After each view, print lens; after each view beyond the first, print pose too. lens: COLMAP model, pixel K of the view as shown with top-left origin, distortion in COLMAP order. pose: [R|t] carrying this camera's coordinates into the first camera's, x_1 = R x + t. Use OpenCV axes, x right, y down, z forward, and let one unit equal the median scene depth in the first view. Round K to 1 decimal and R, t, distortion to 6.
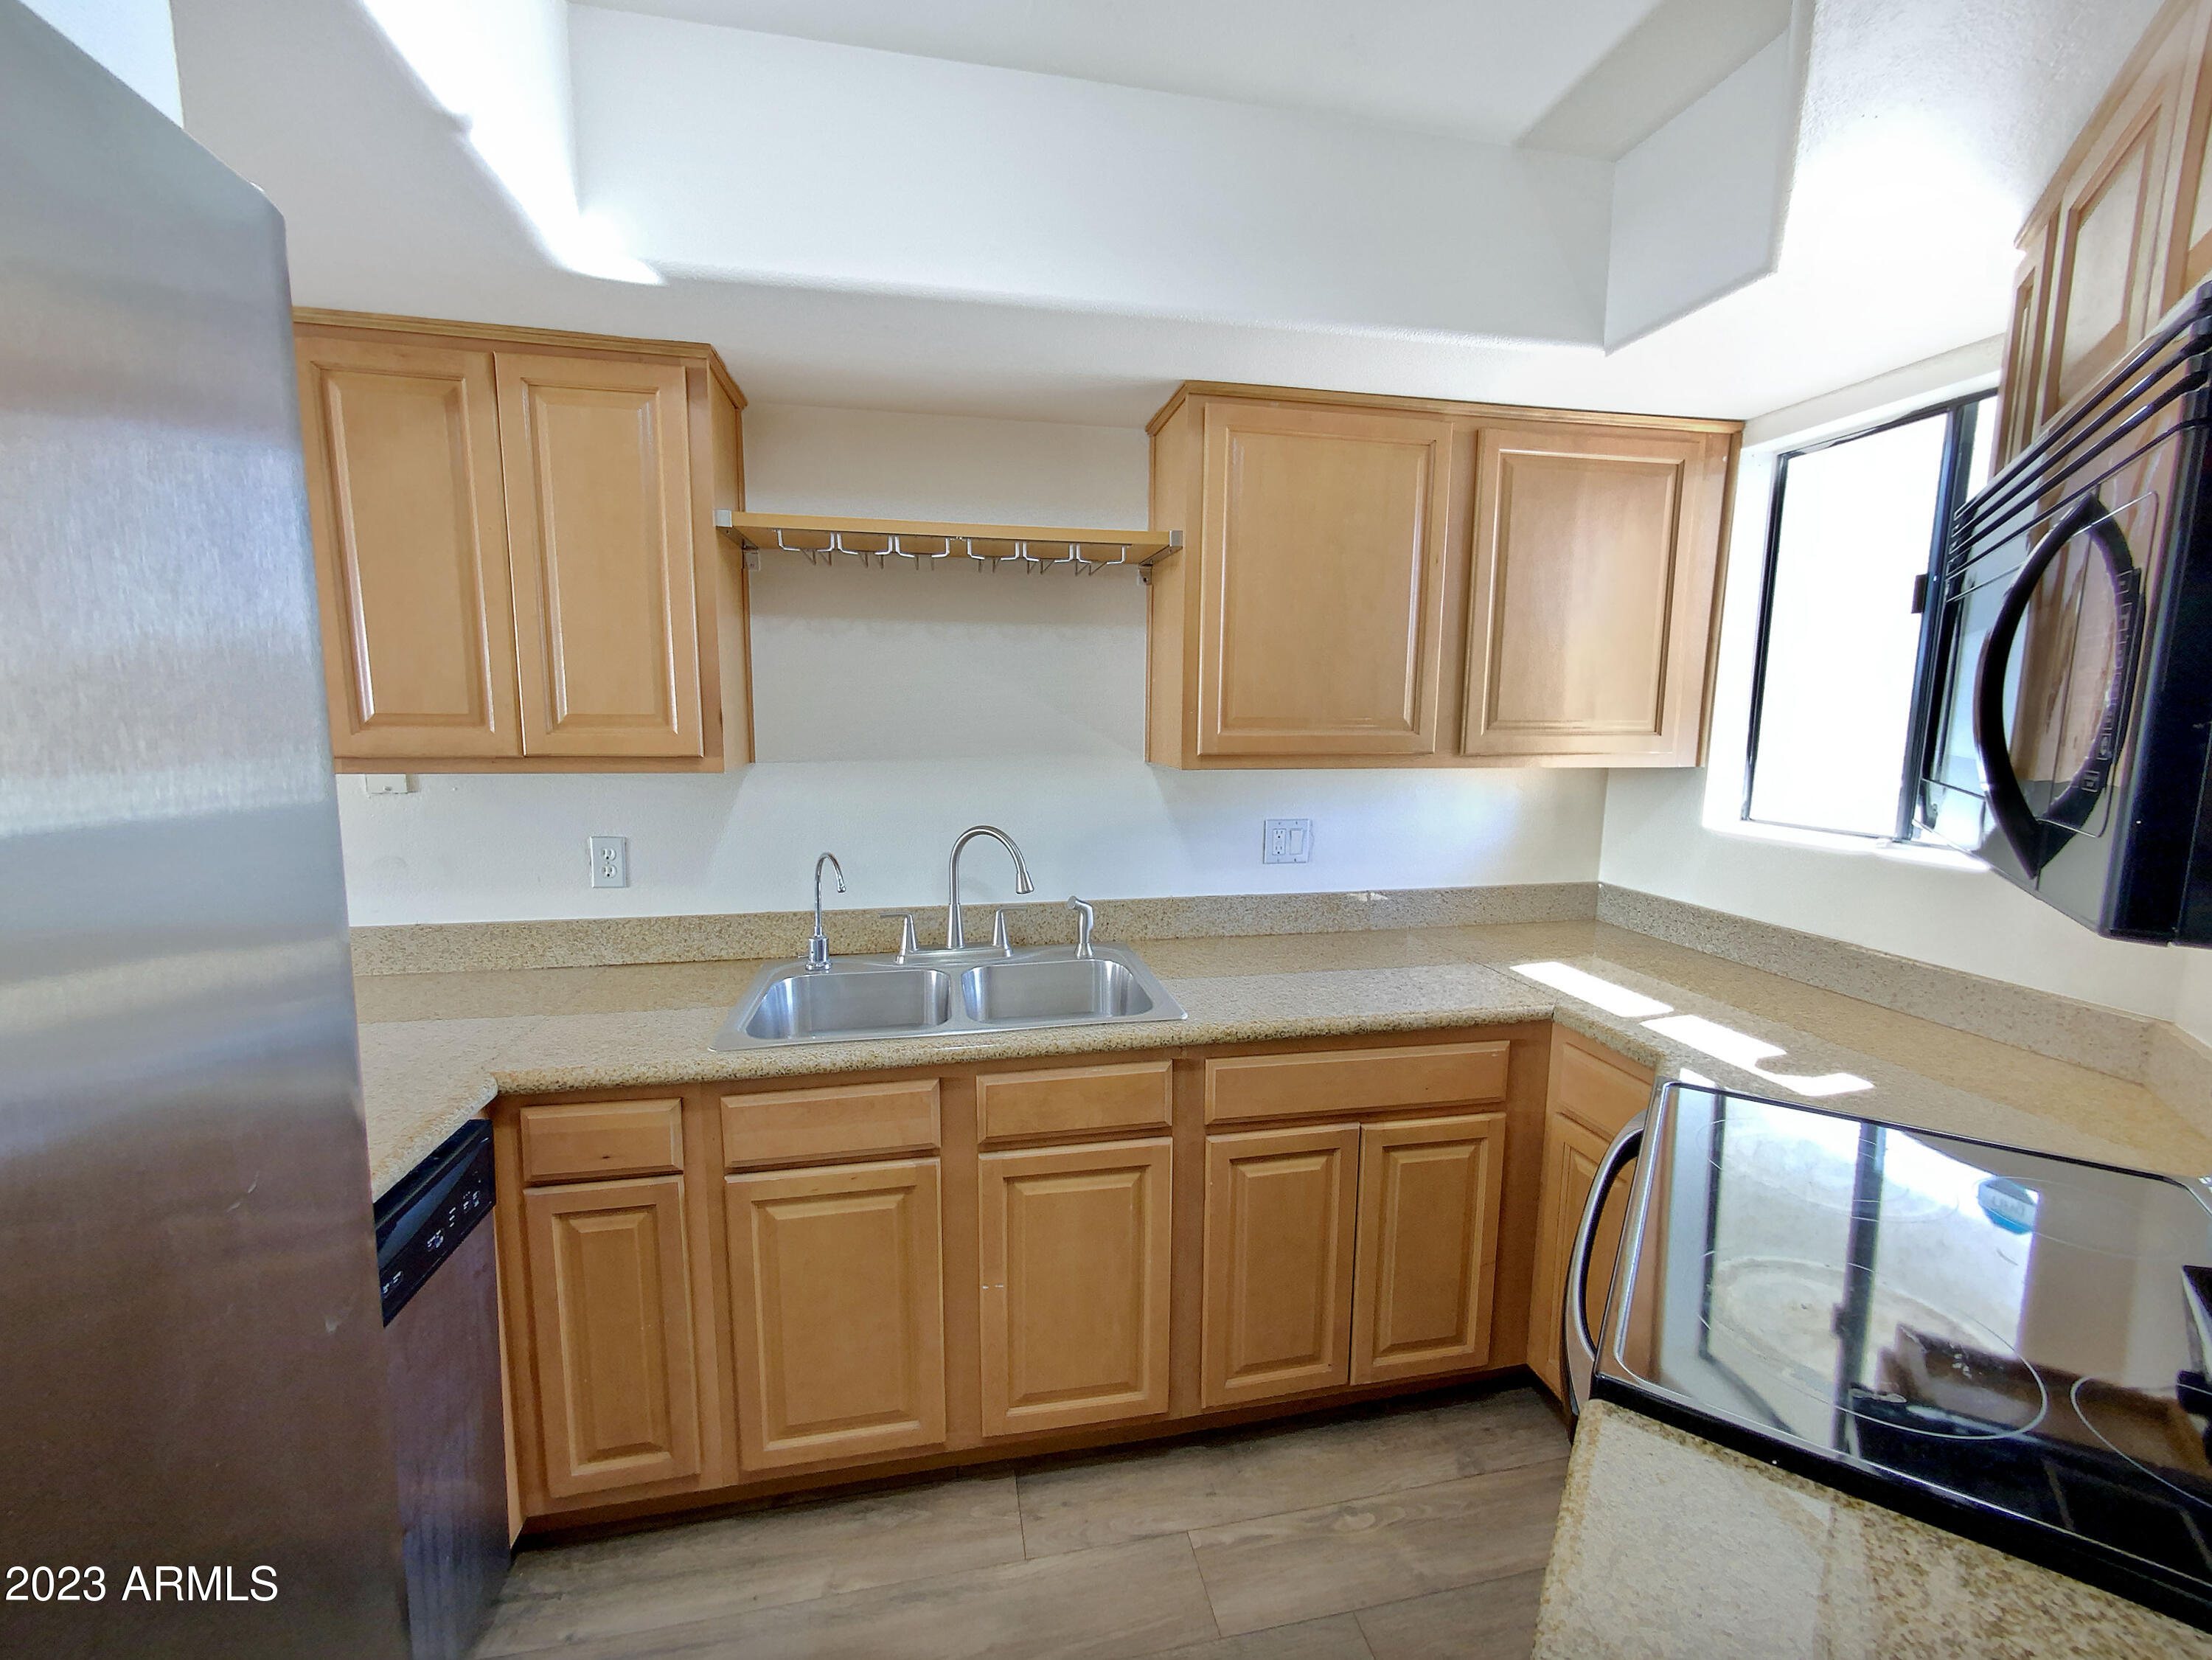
lens RADIAL K [[894.2, 0, 1107.3], [0, 894.2, 826.0], [0, 0, 1]] dist [-0.000641, -0.000119]
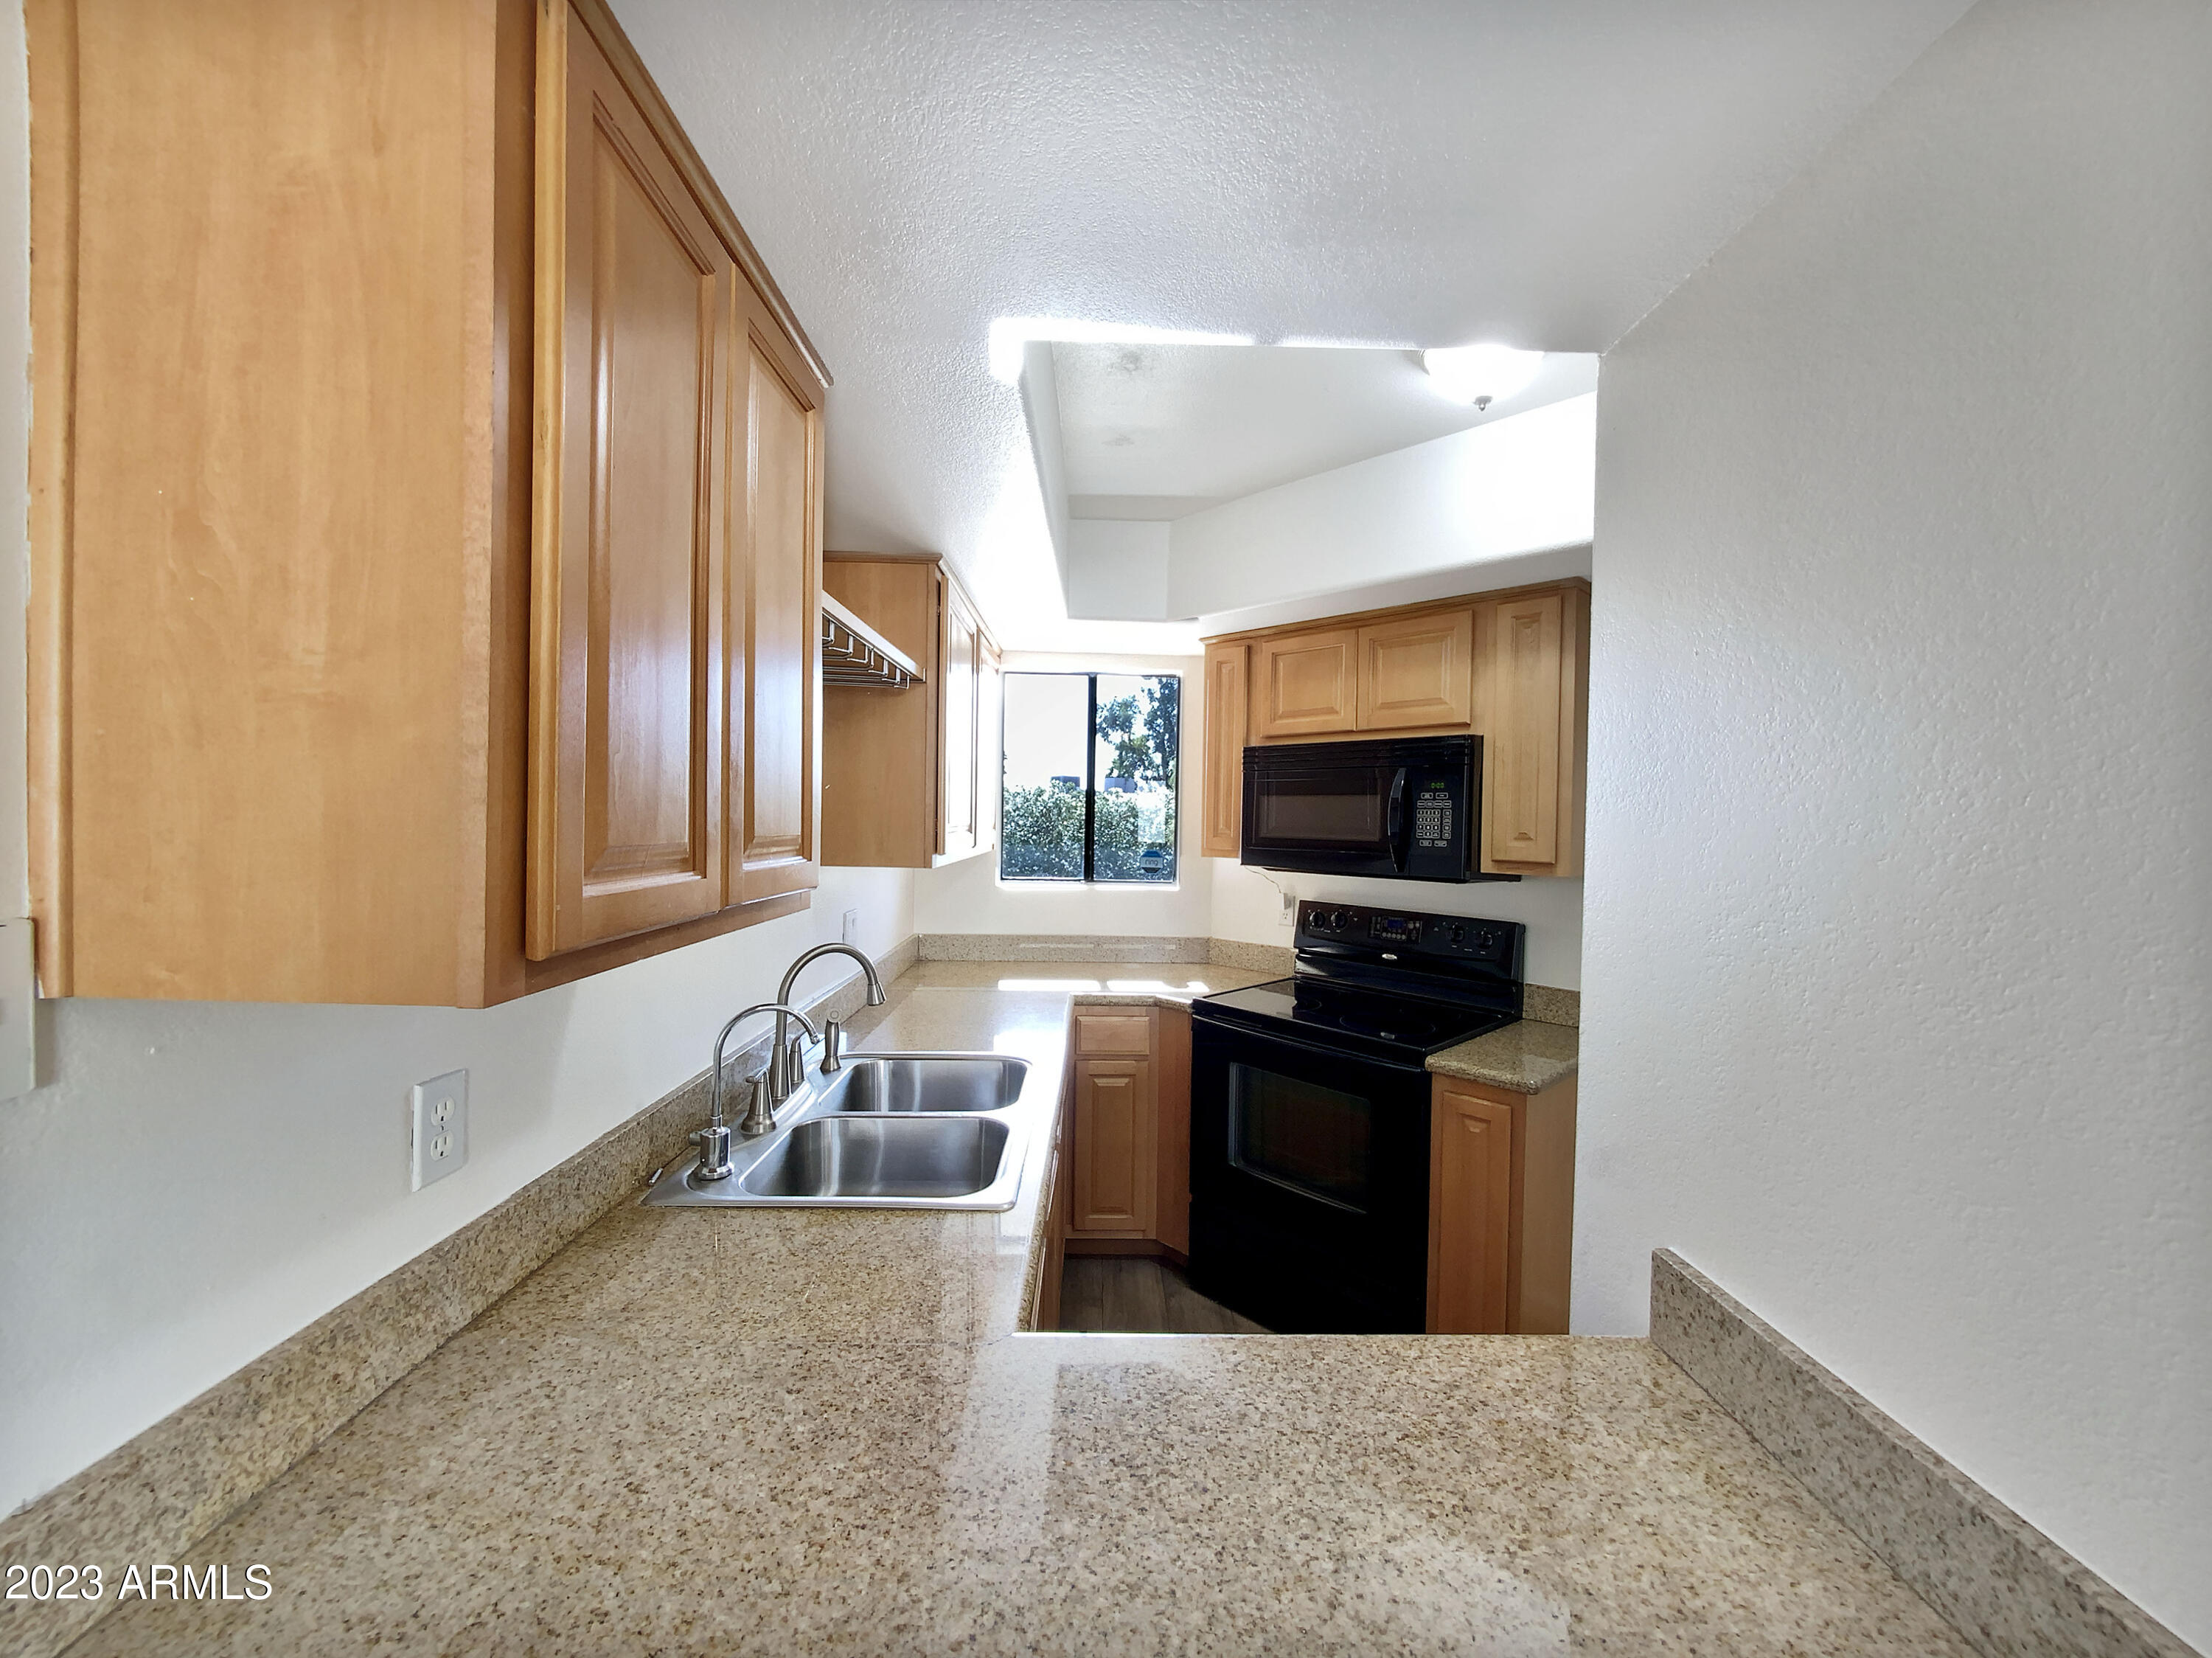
lens RADIAL K [[894.2, 0, 1110.6], [0, 894.2, 827.9], [0, 0, 1]] dist [-0.000641, -0.000119]
pose [[0.185611, -0.013047, 0.982537, -0.973155], [0.120112, 0.992715, -0.009508, -0.069885], [-0.975255, 0.119779, 0.185826, 0.536800]]
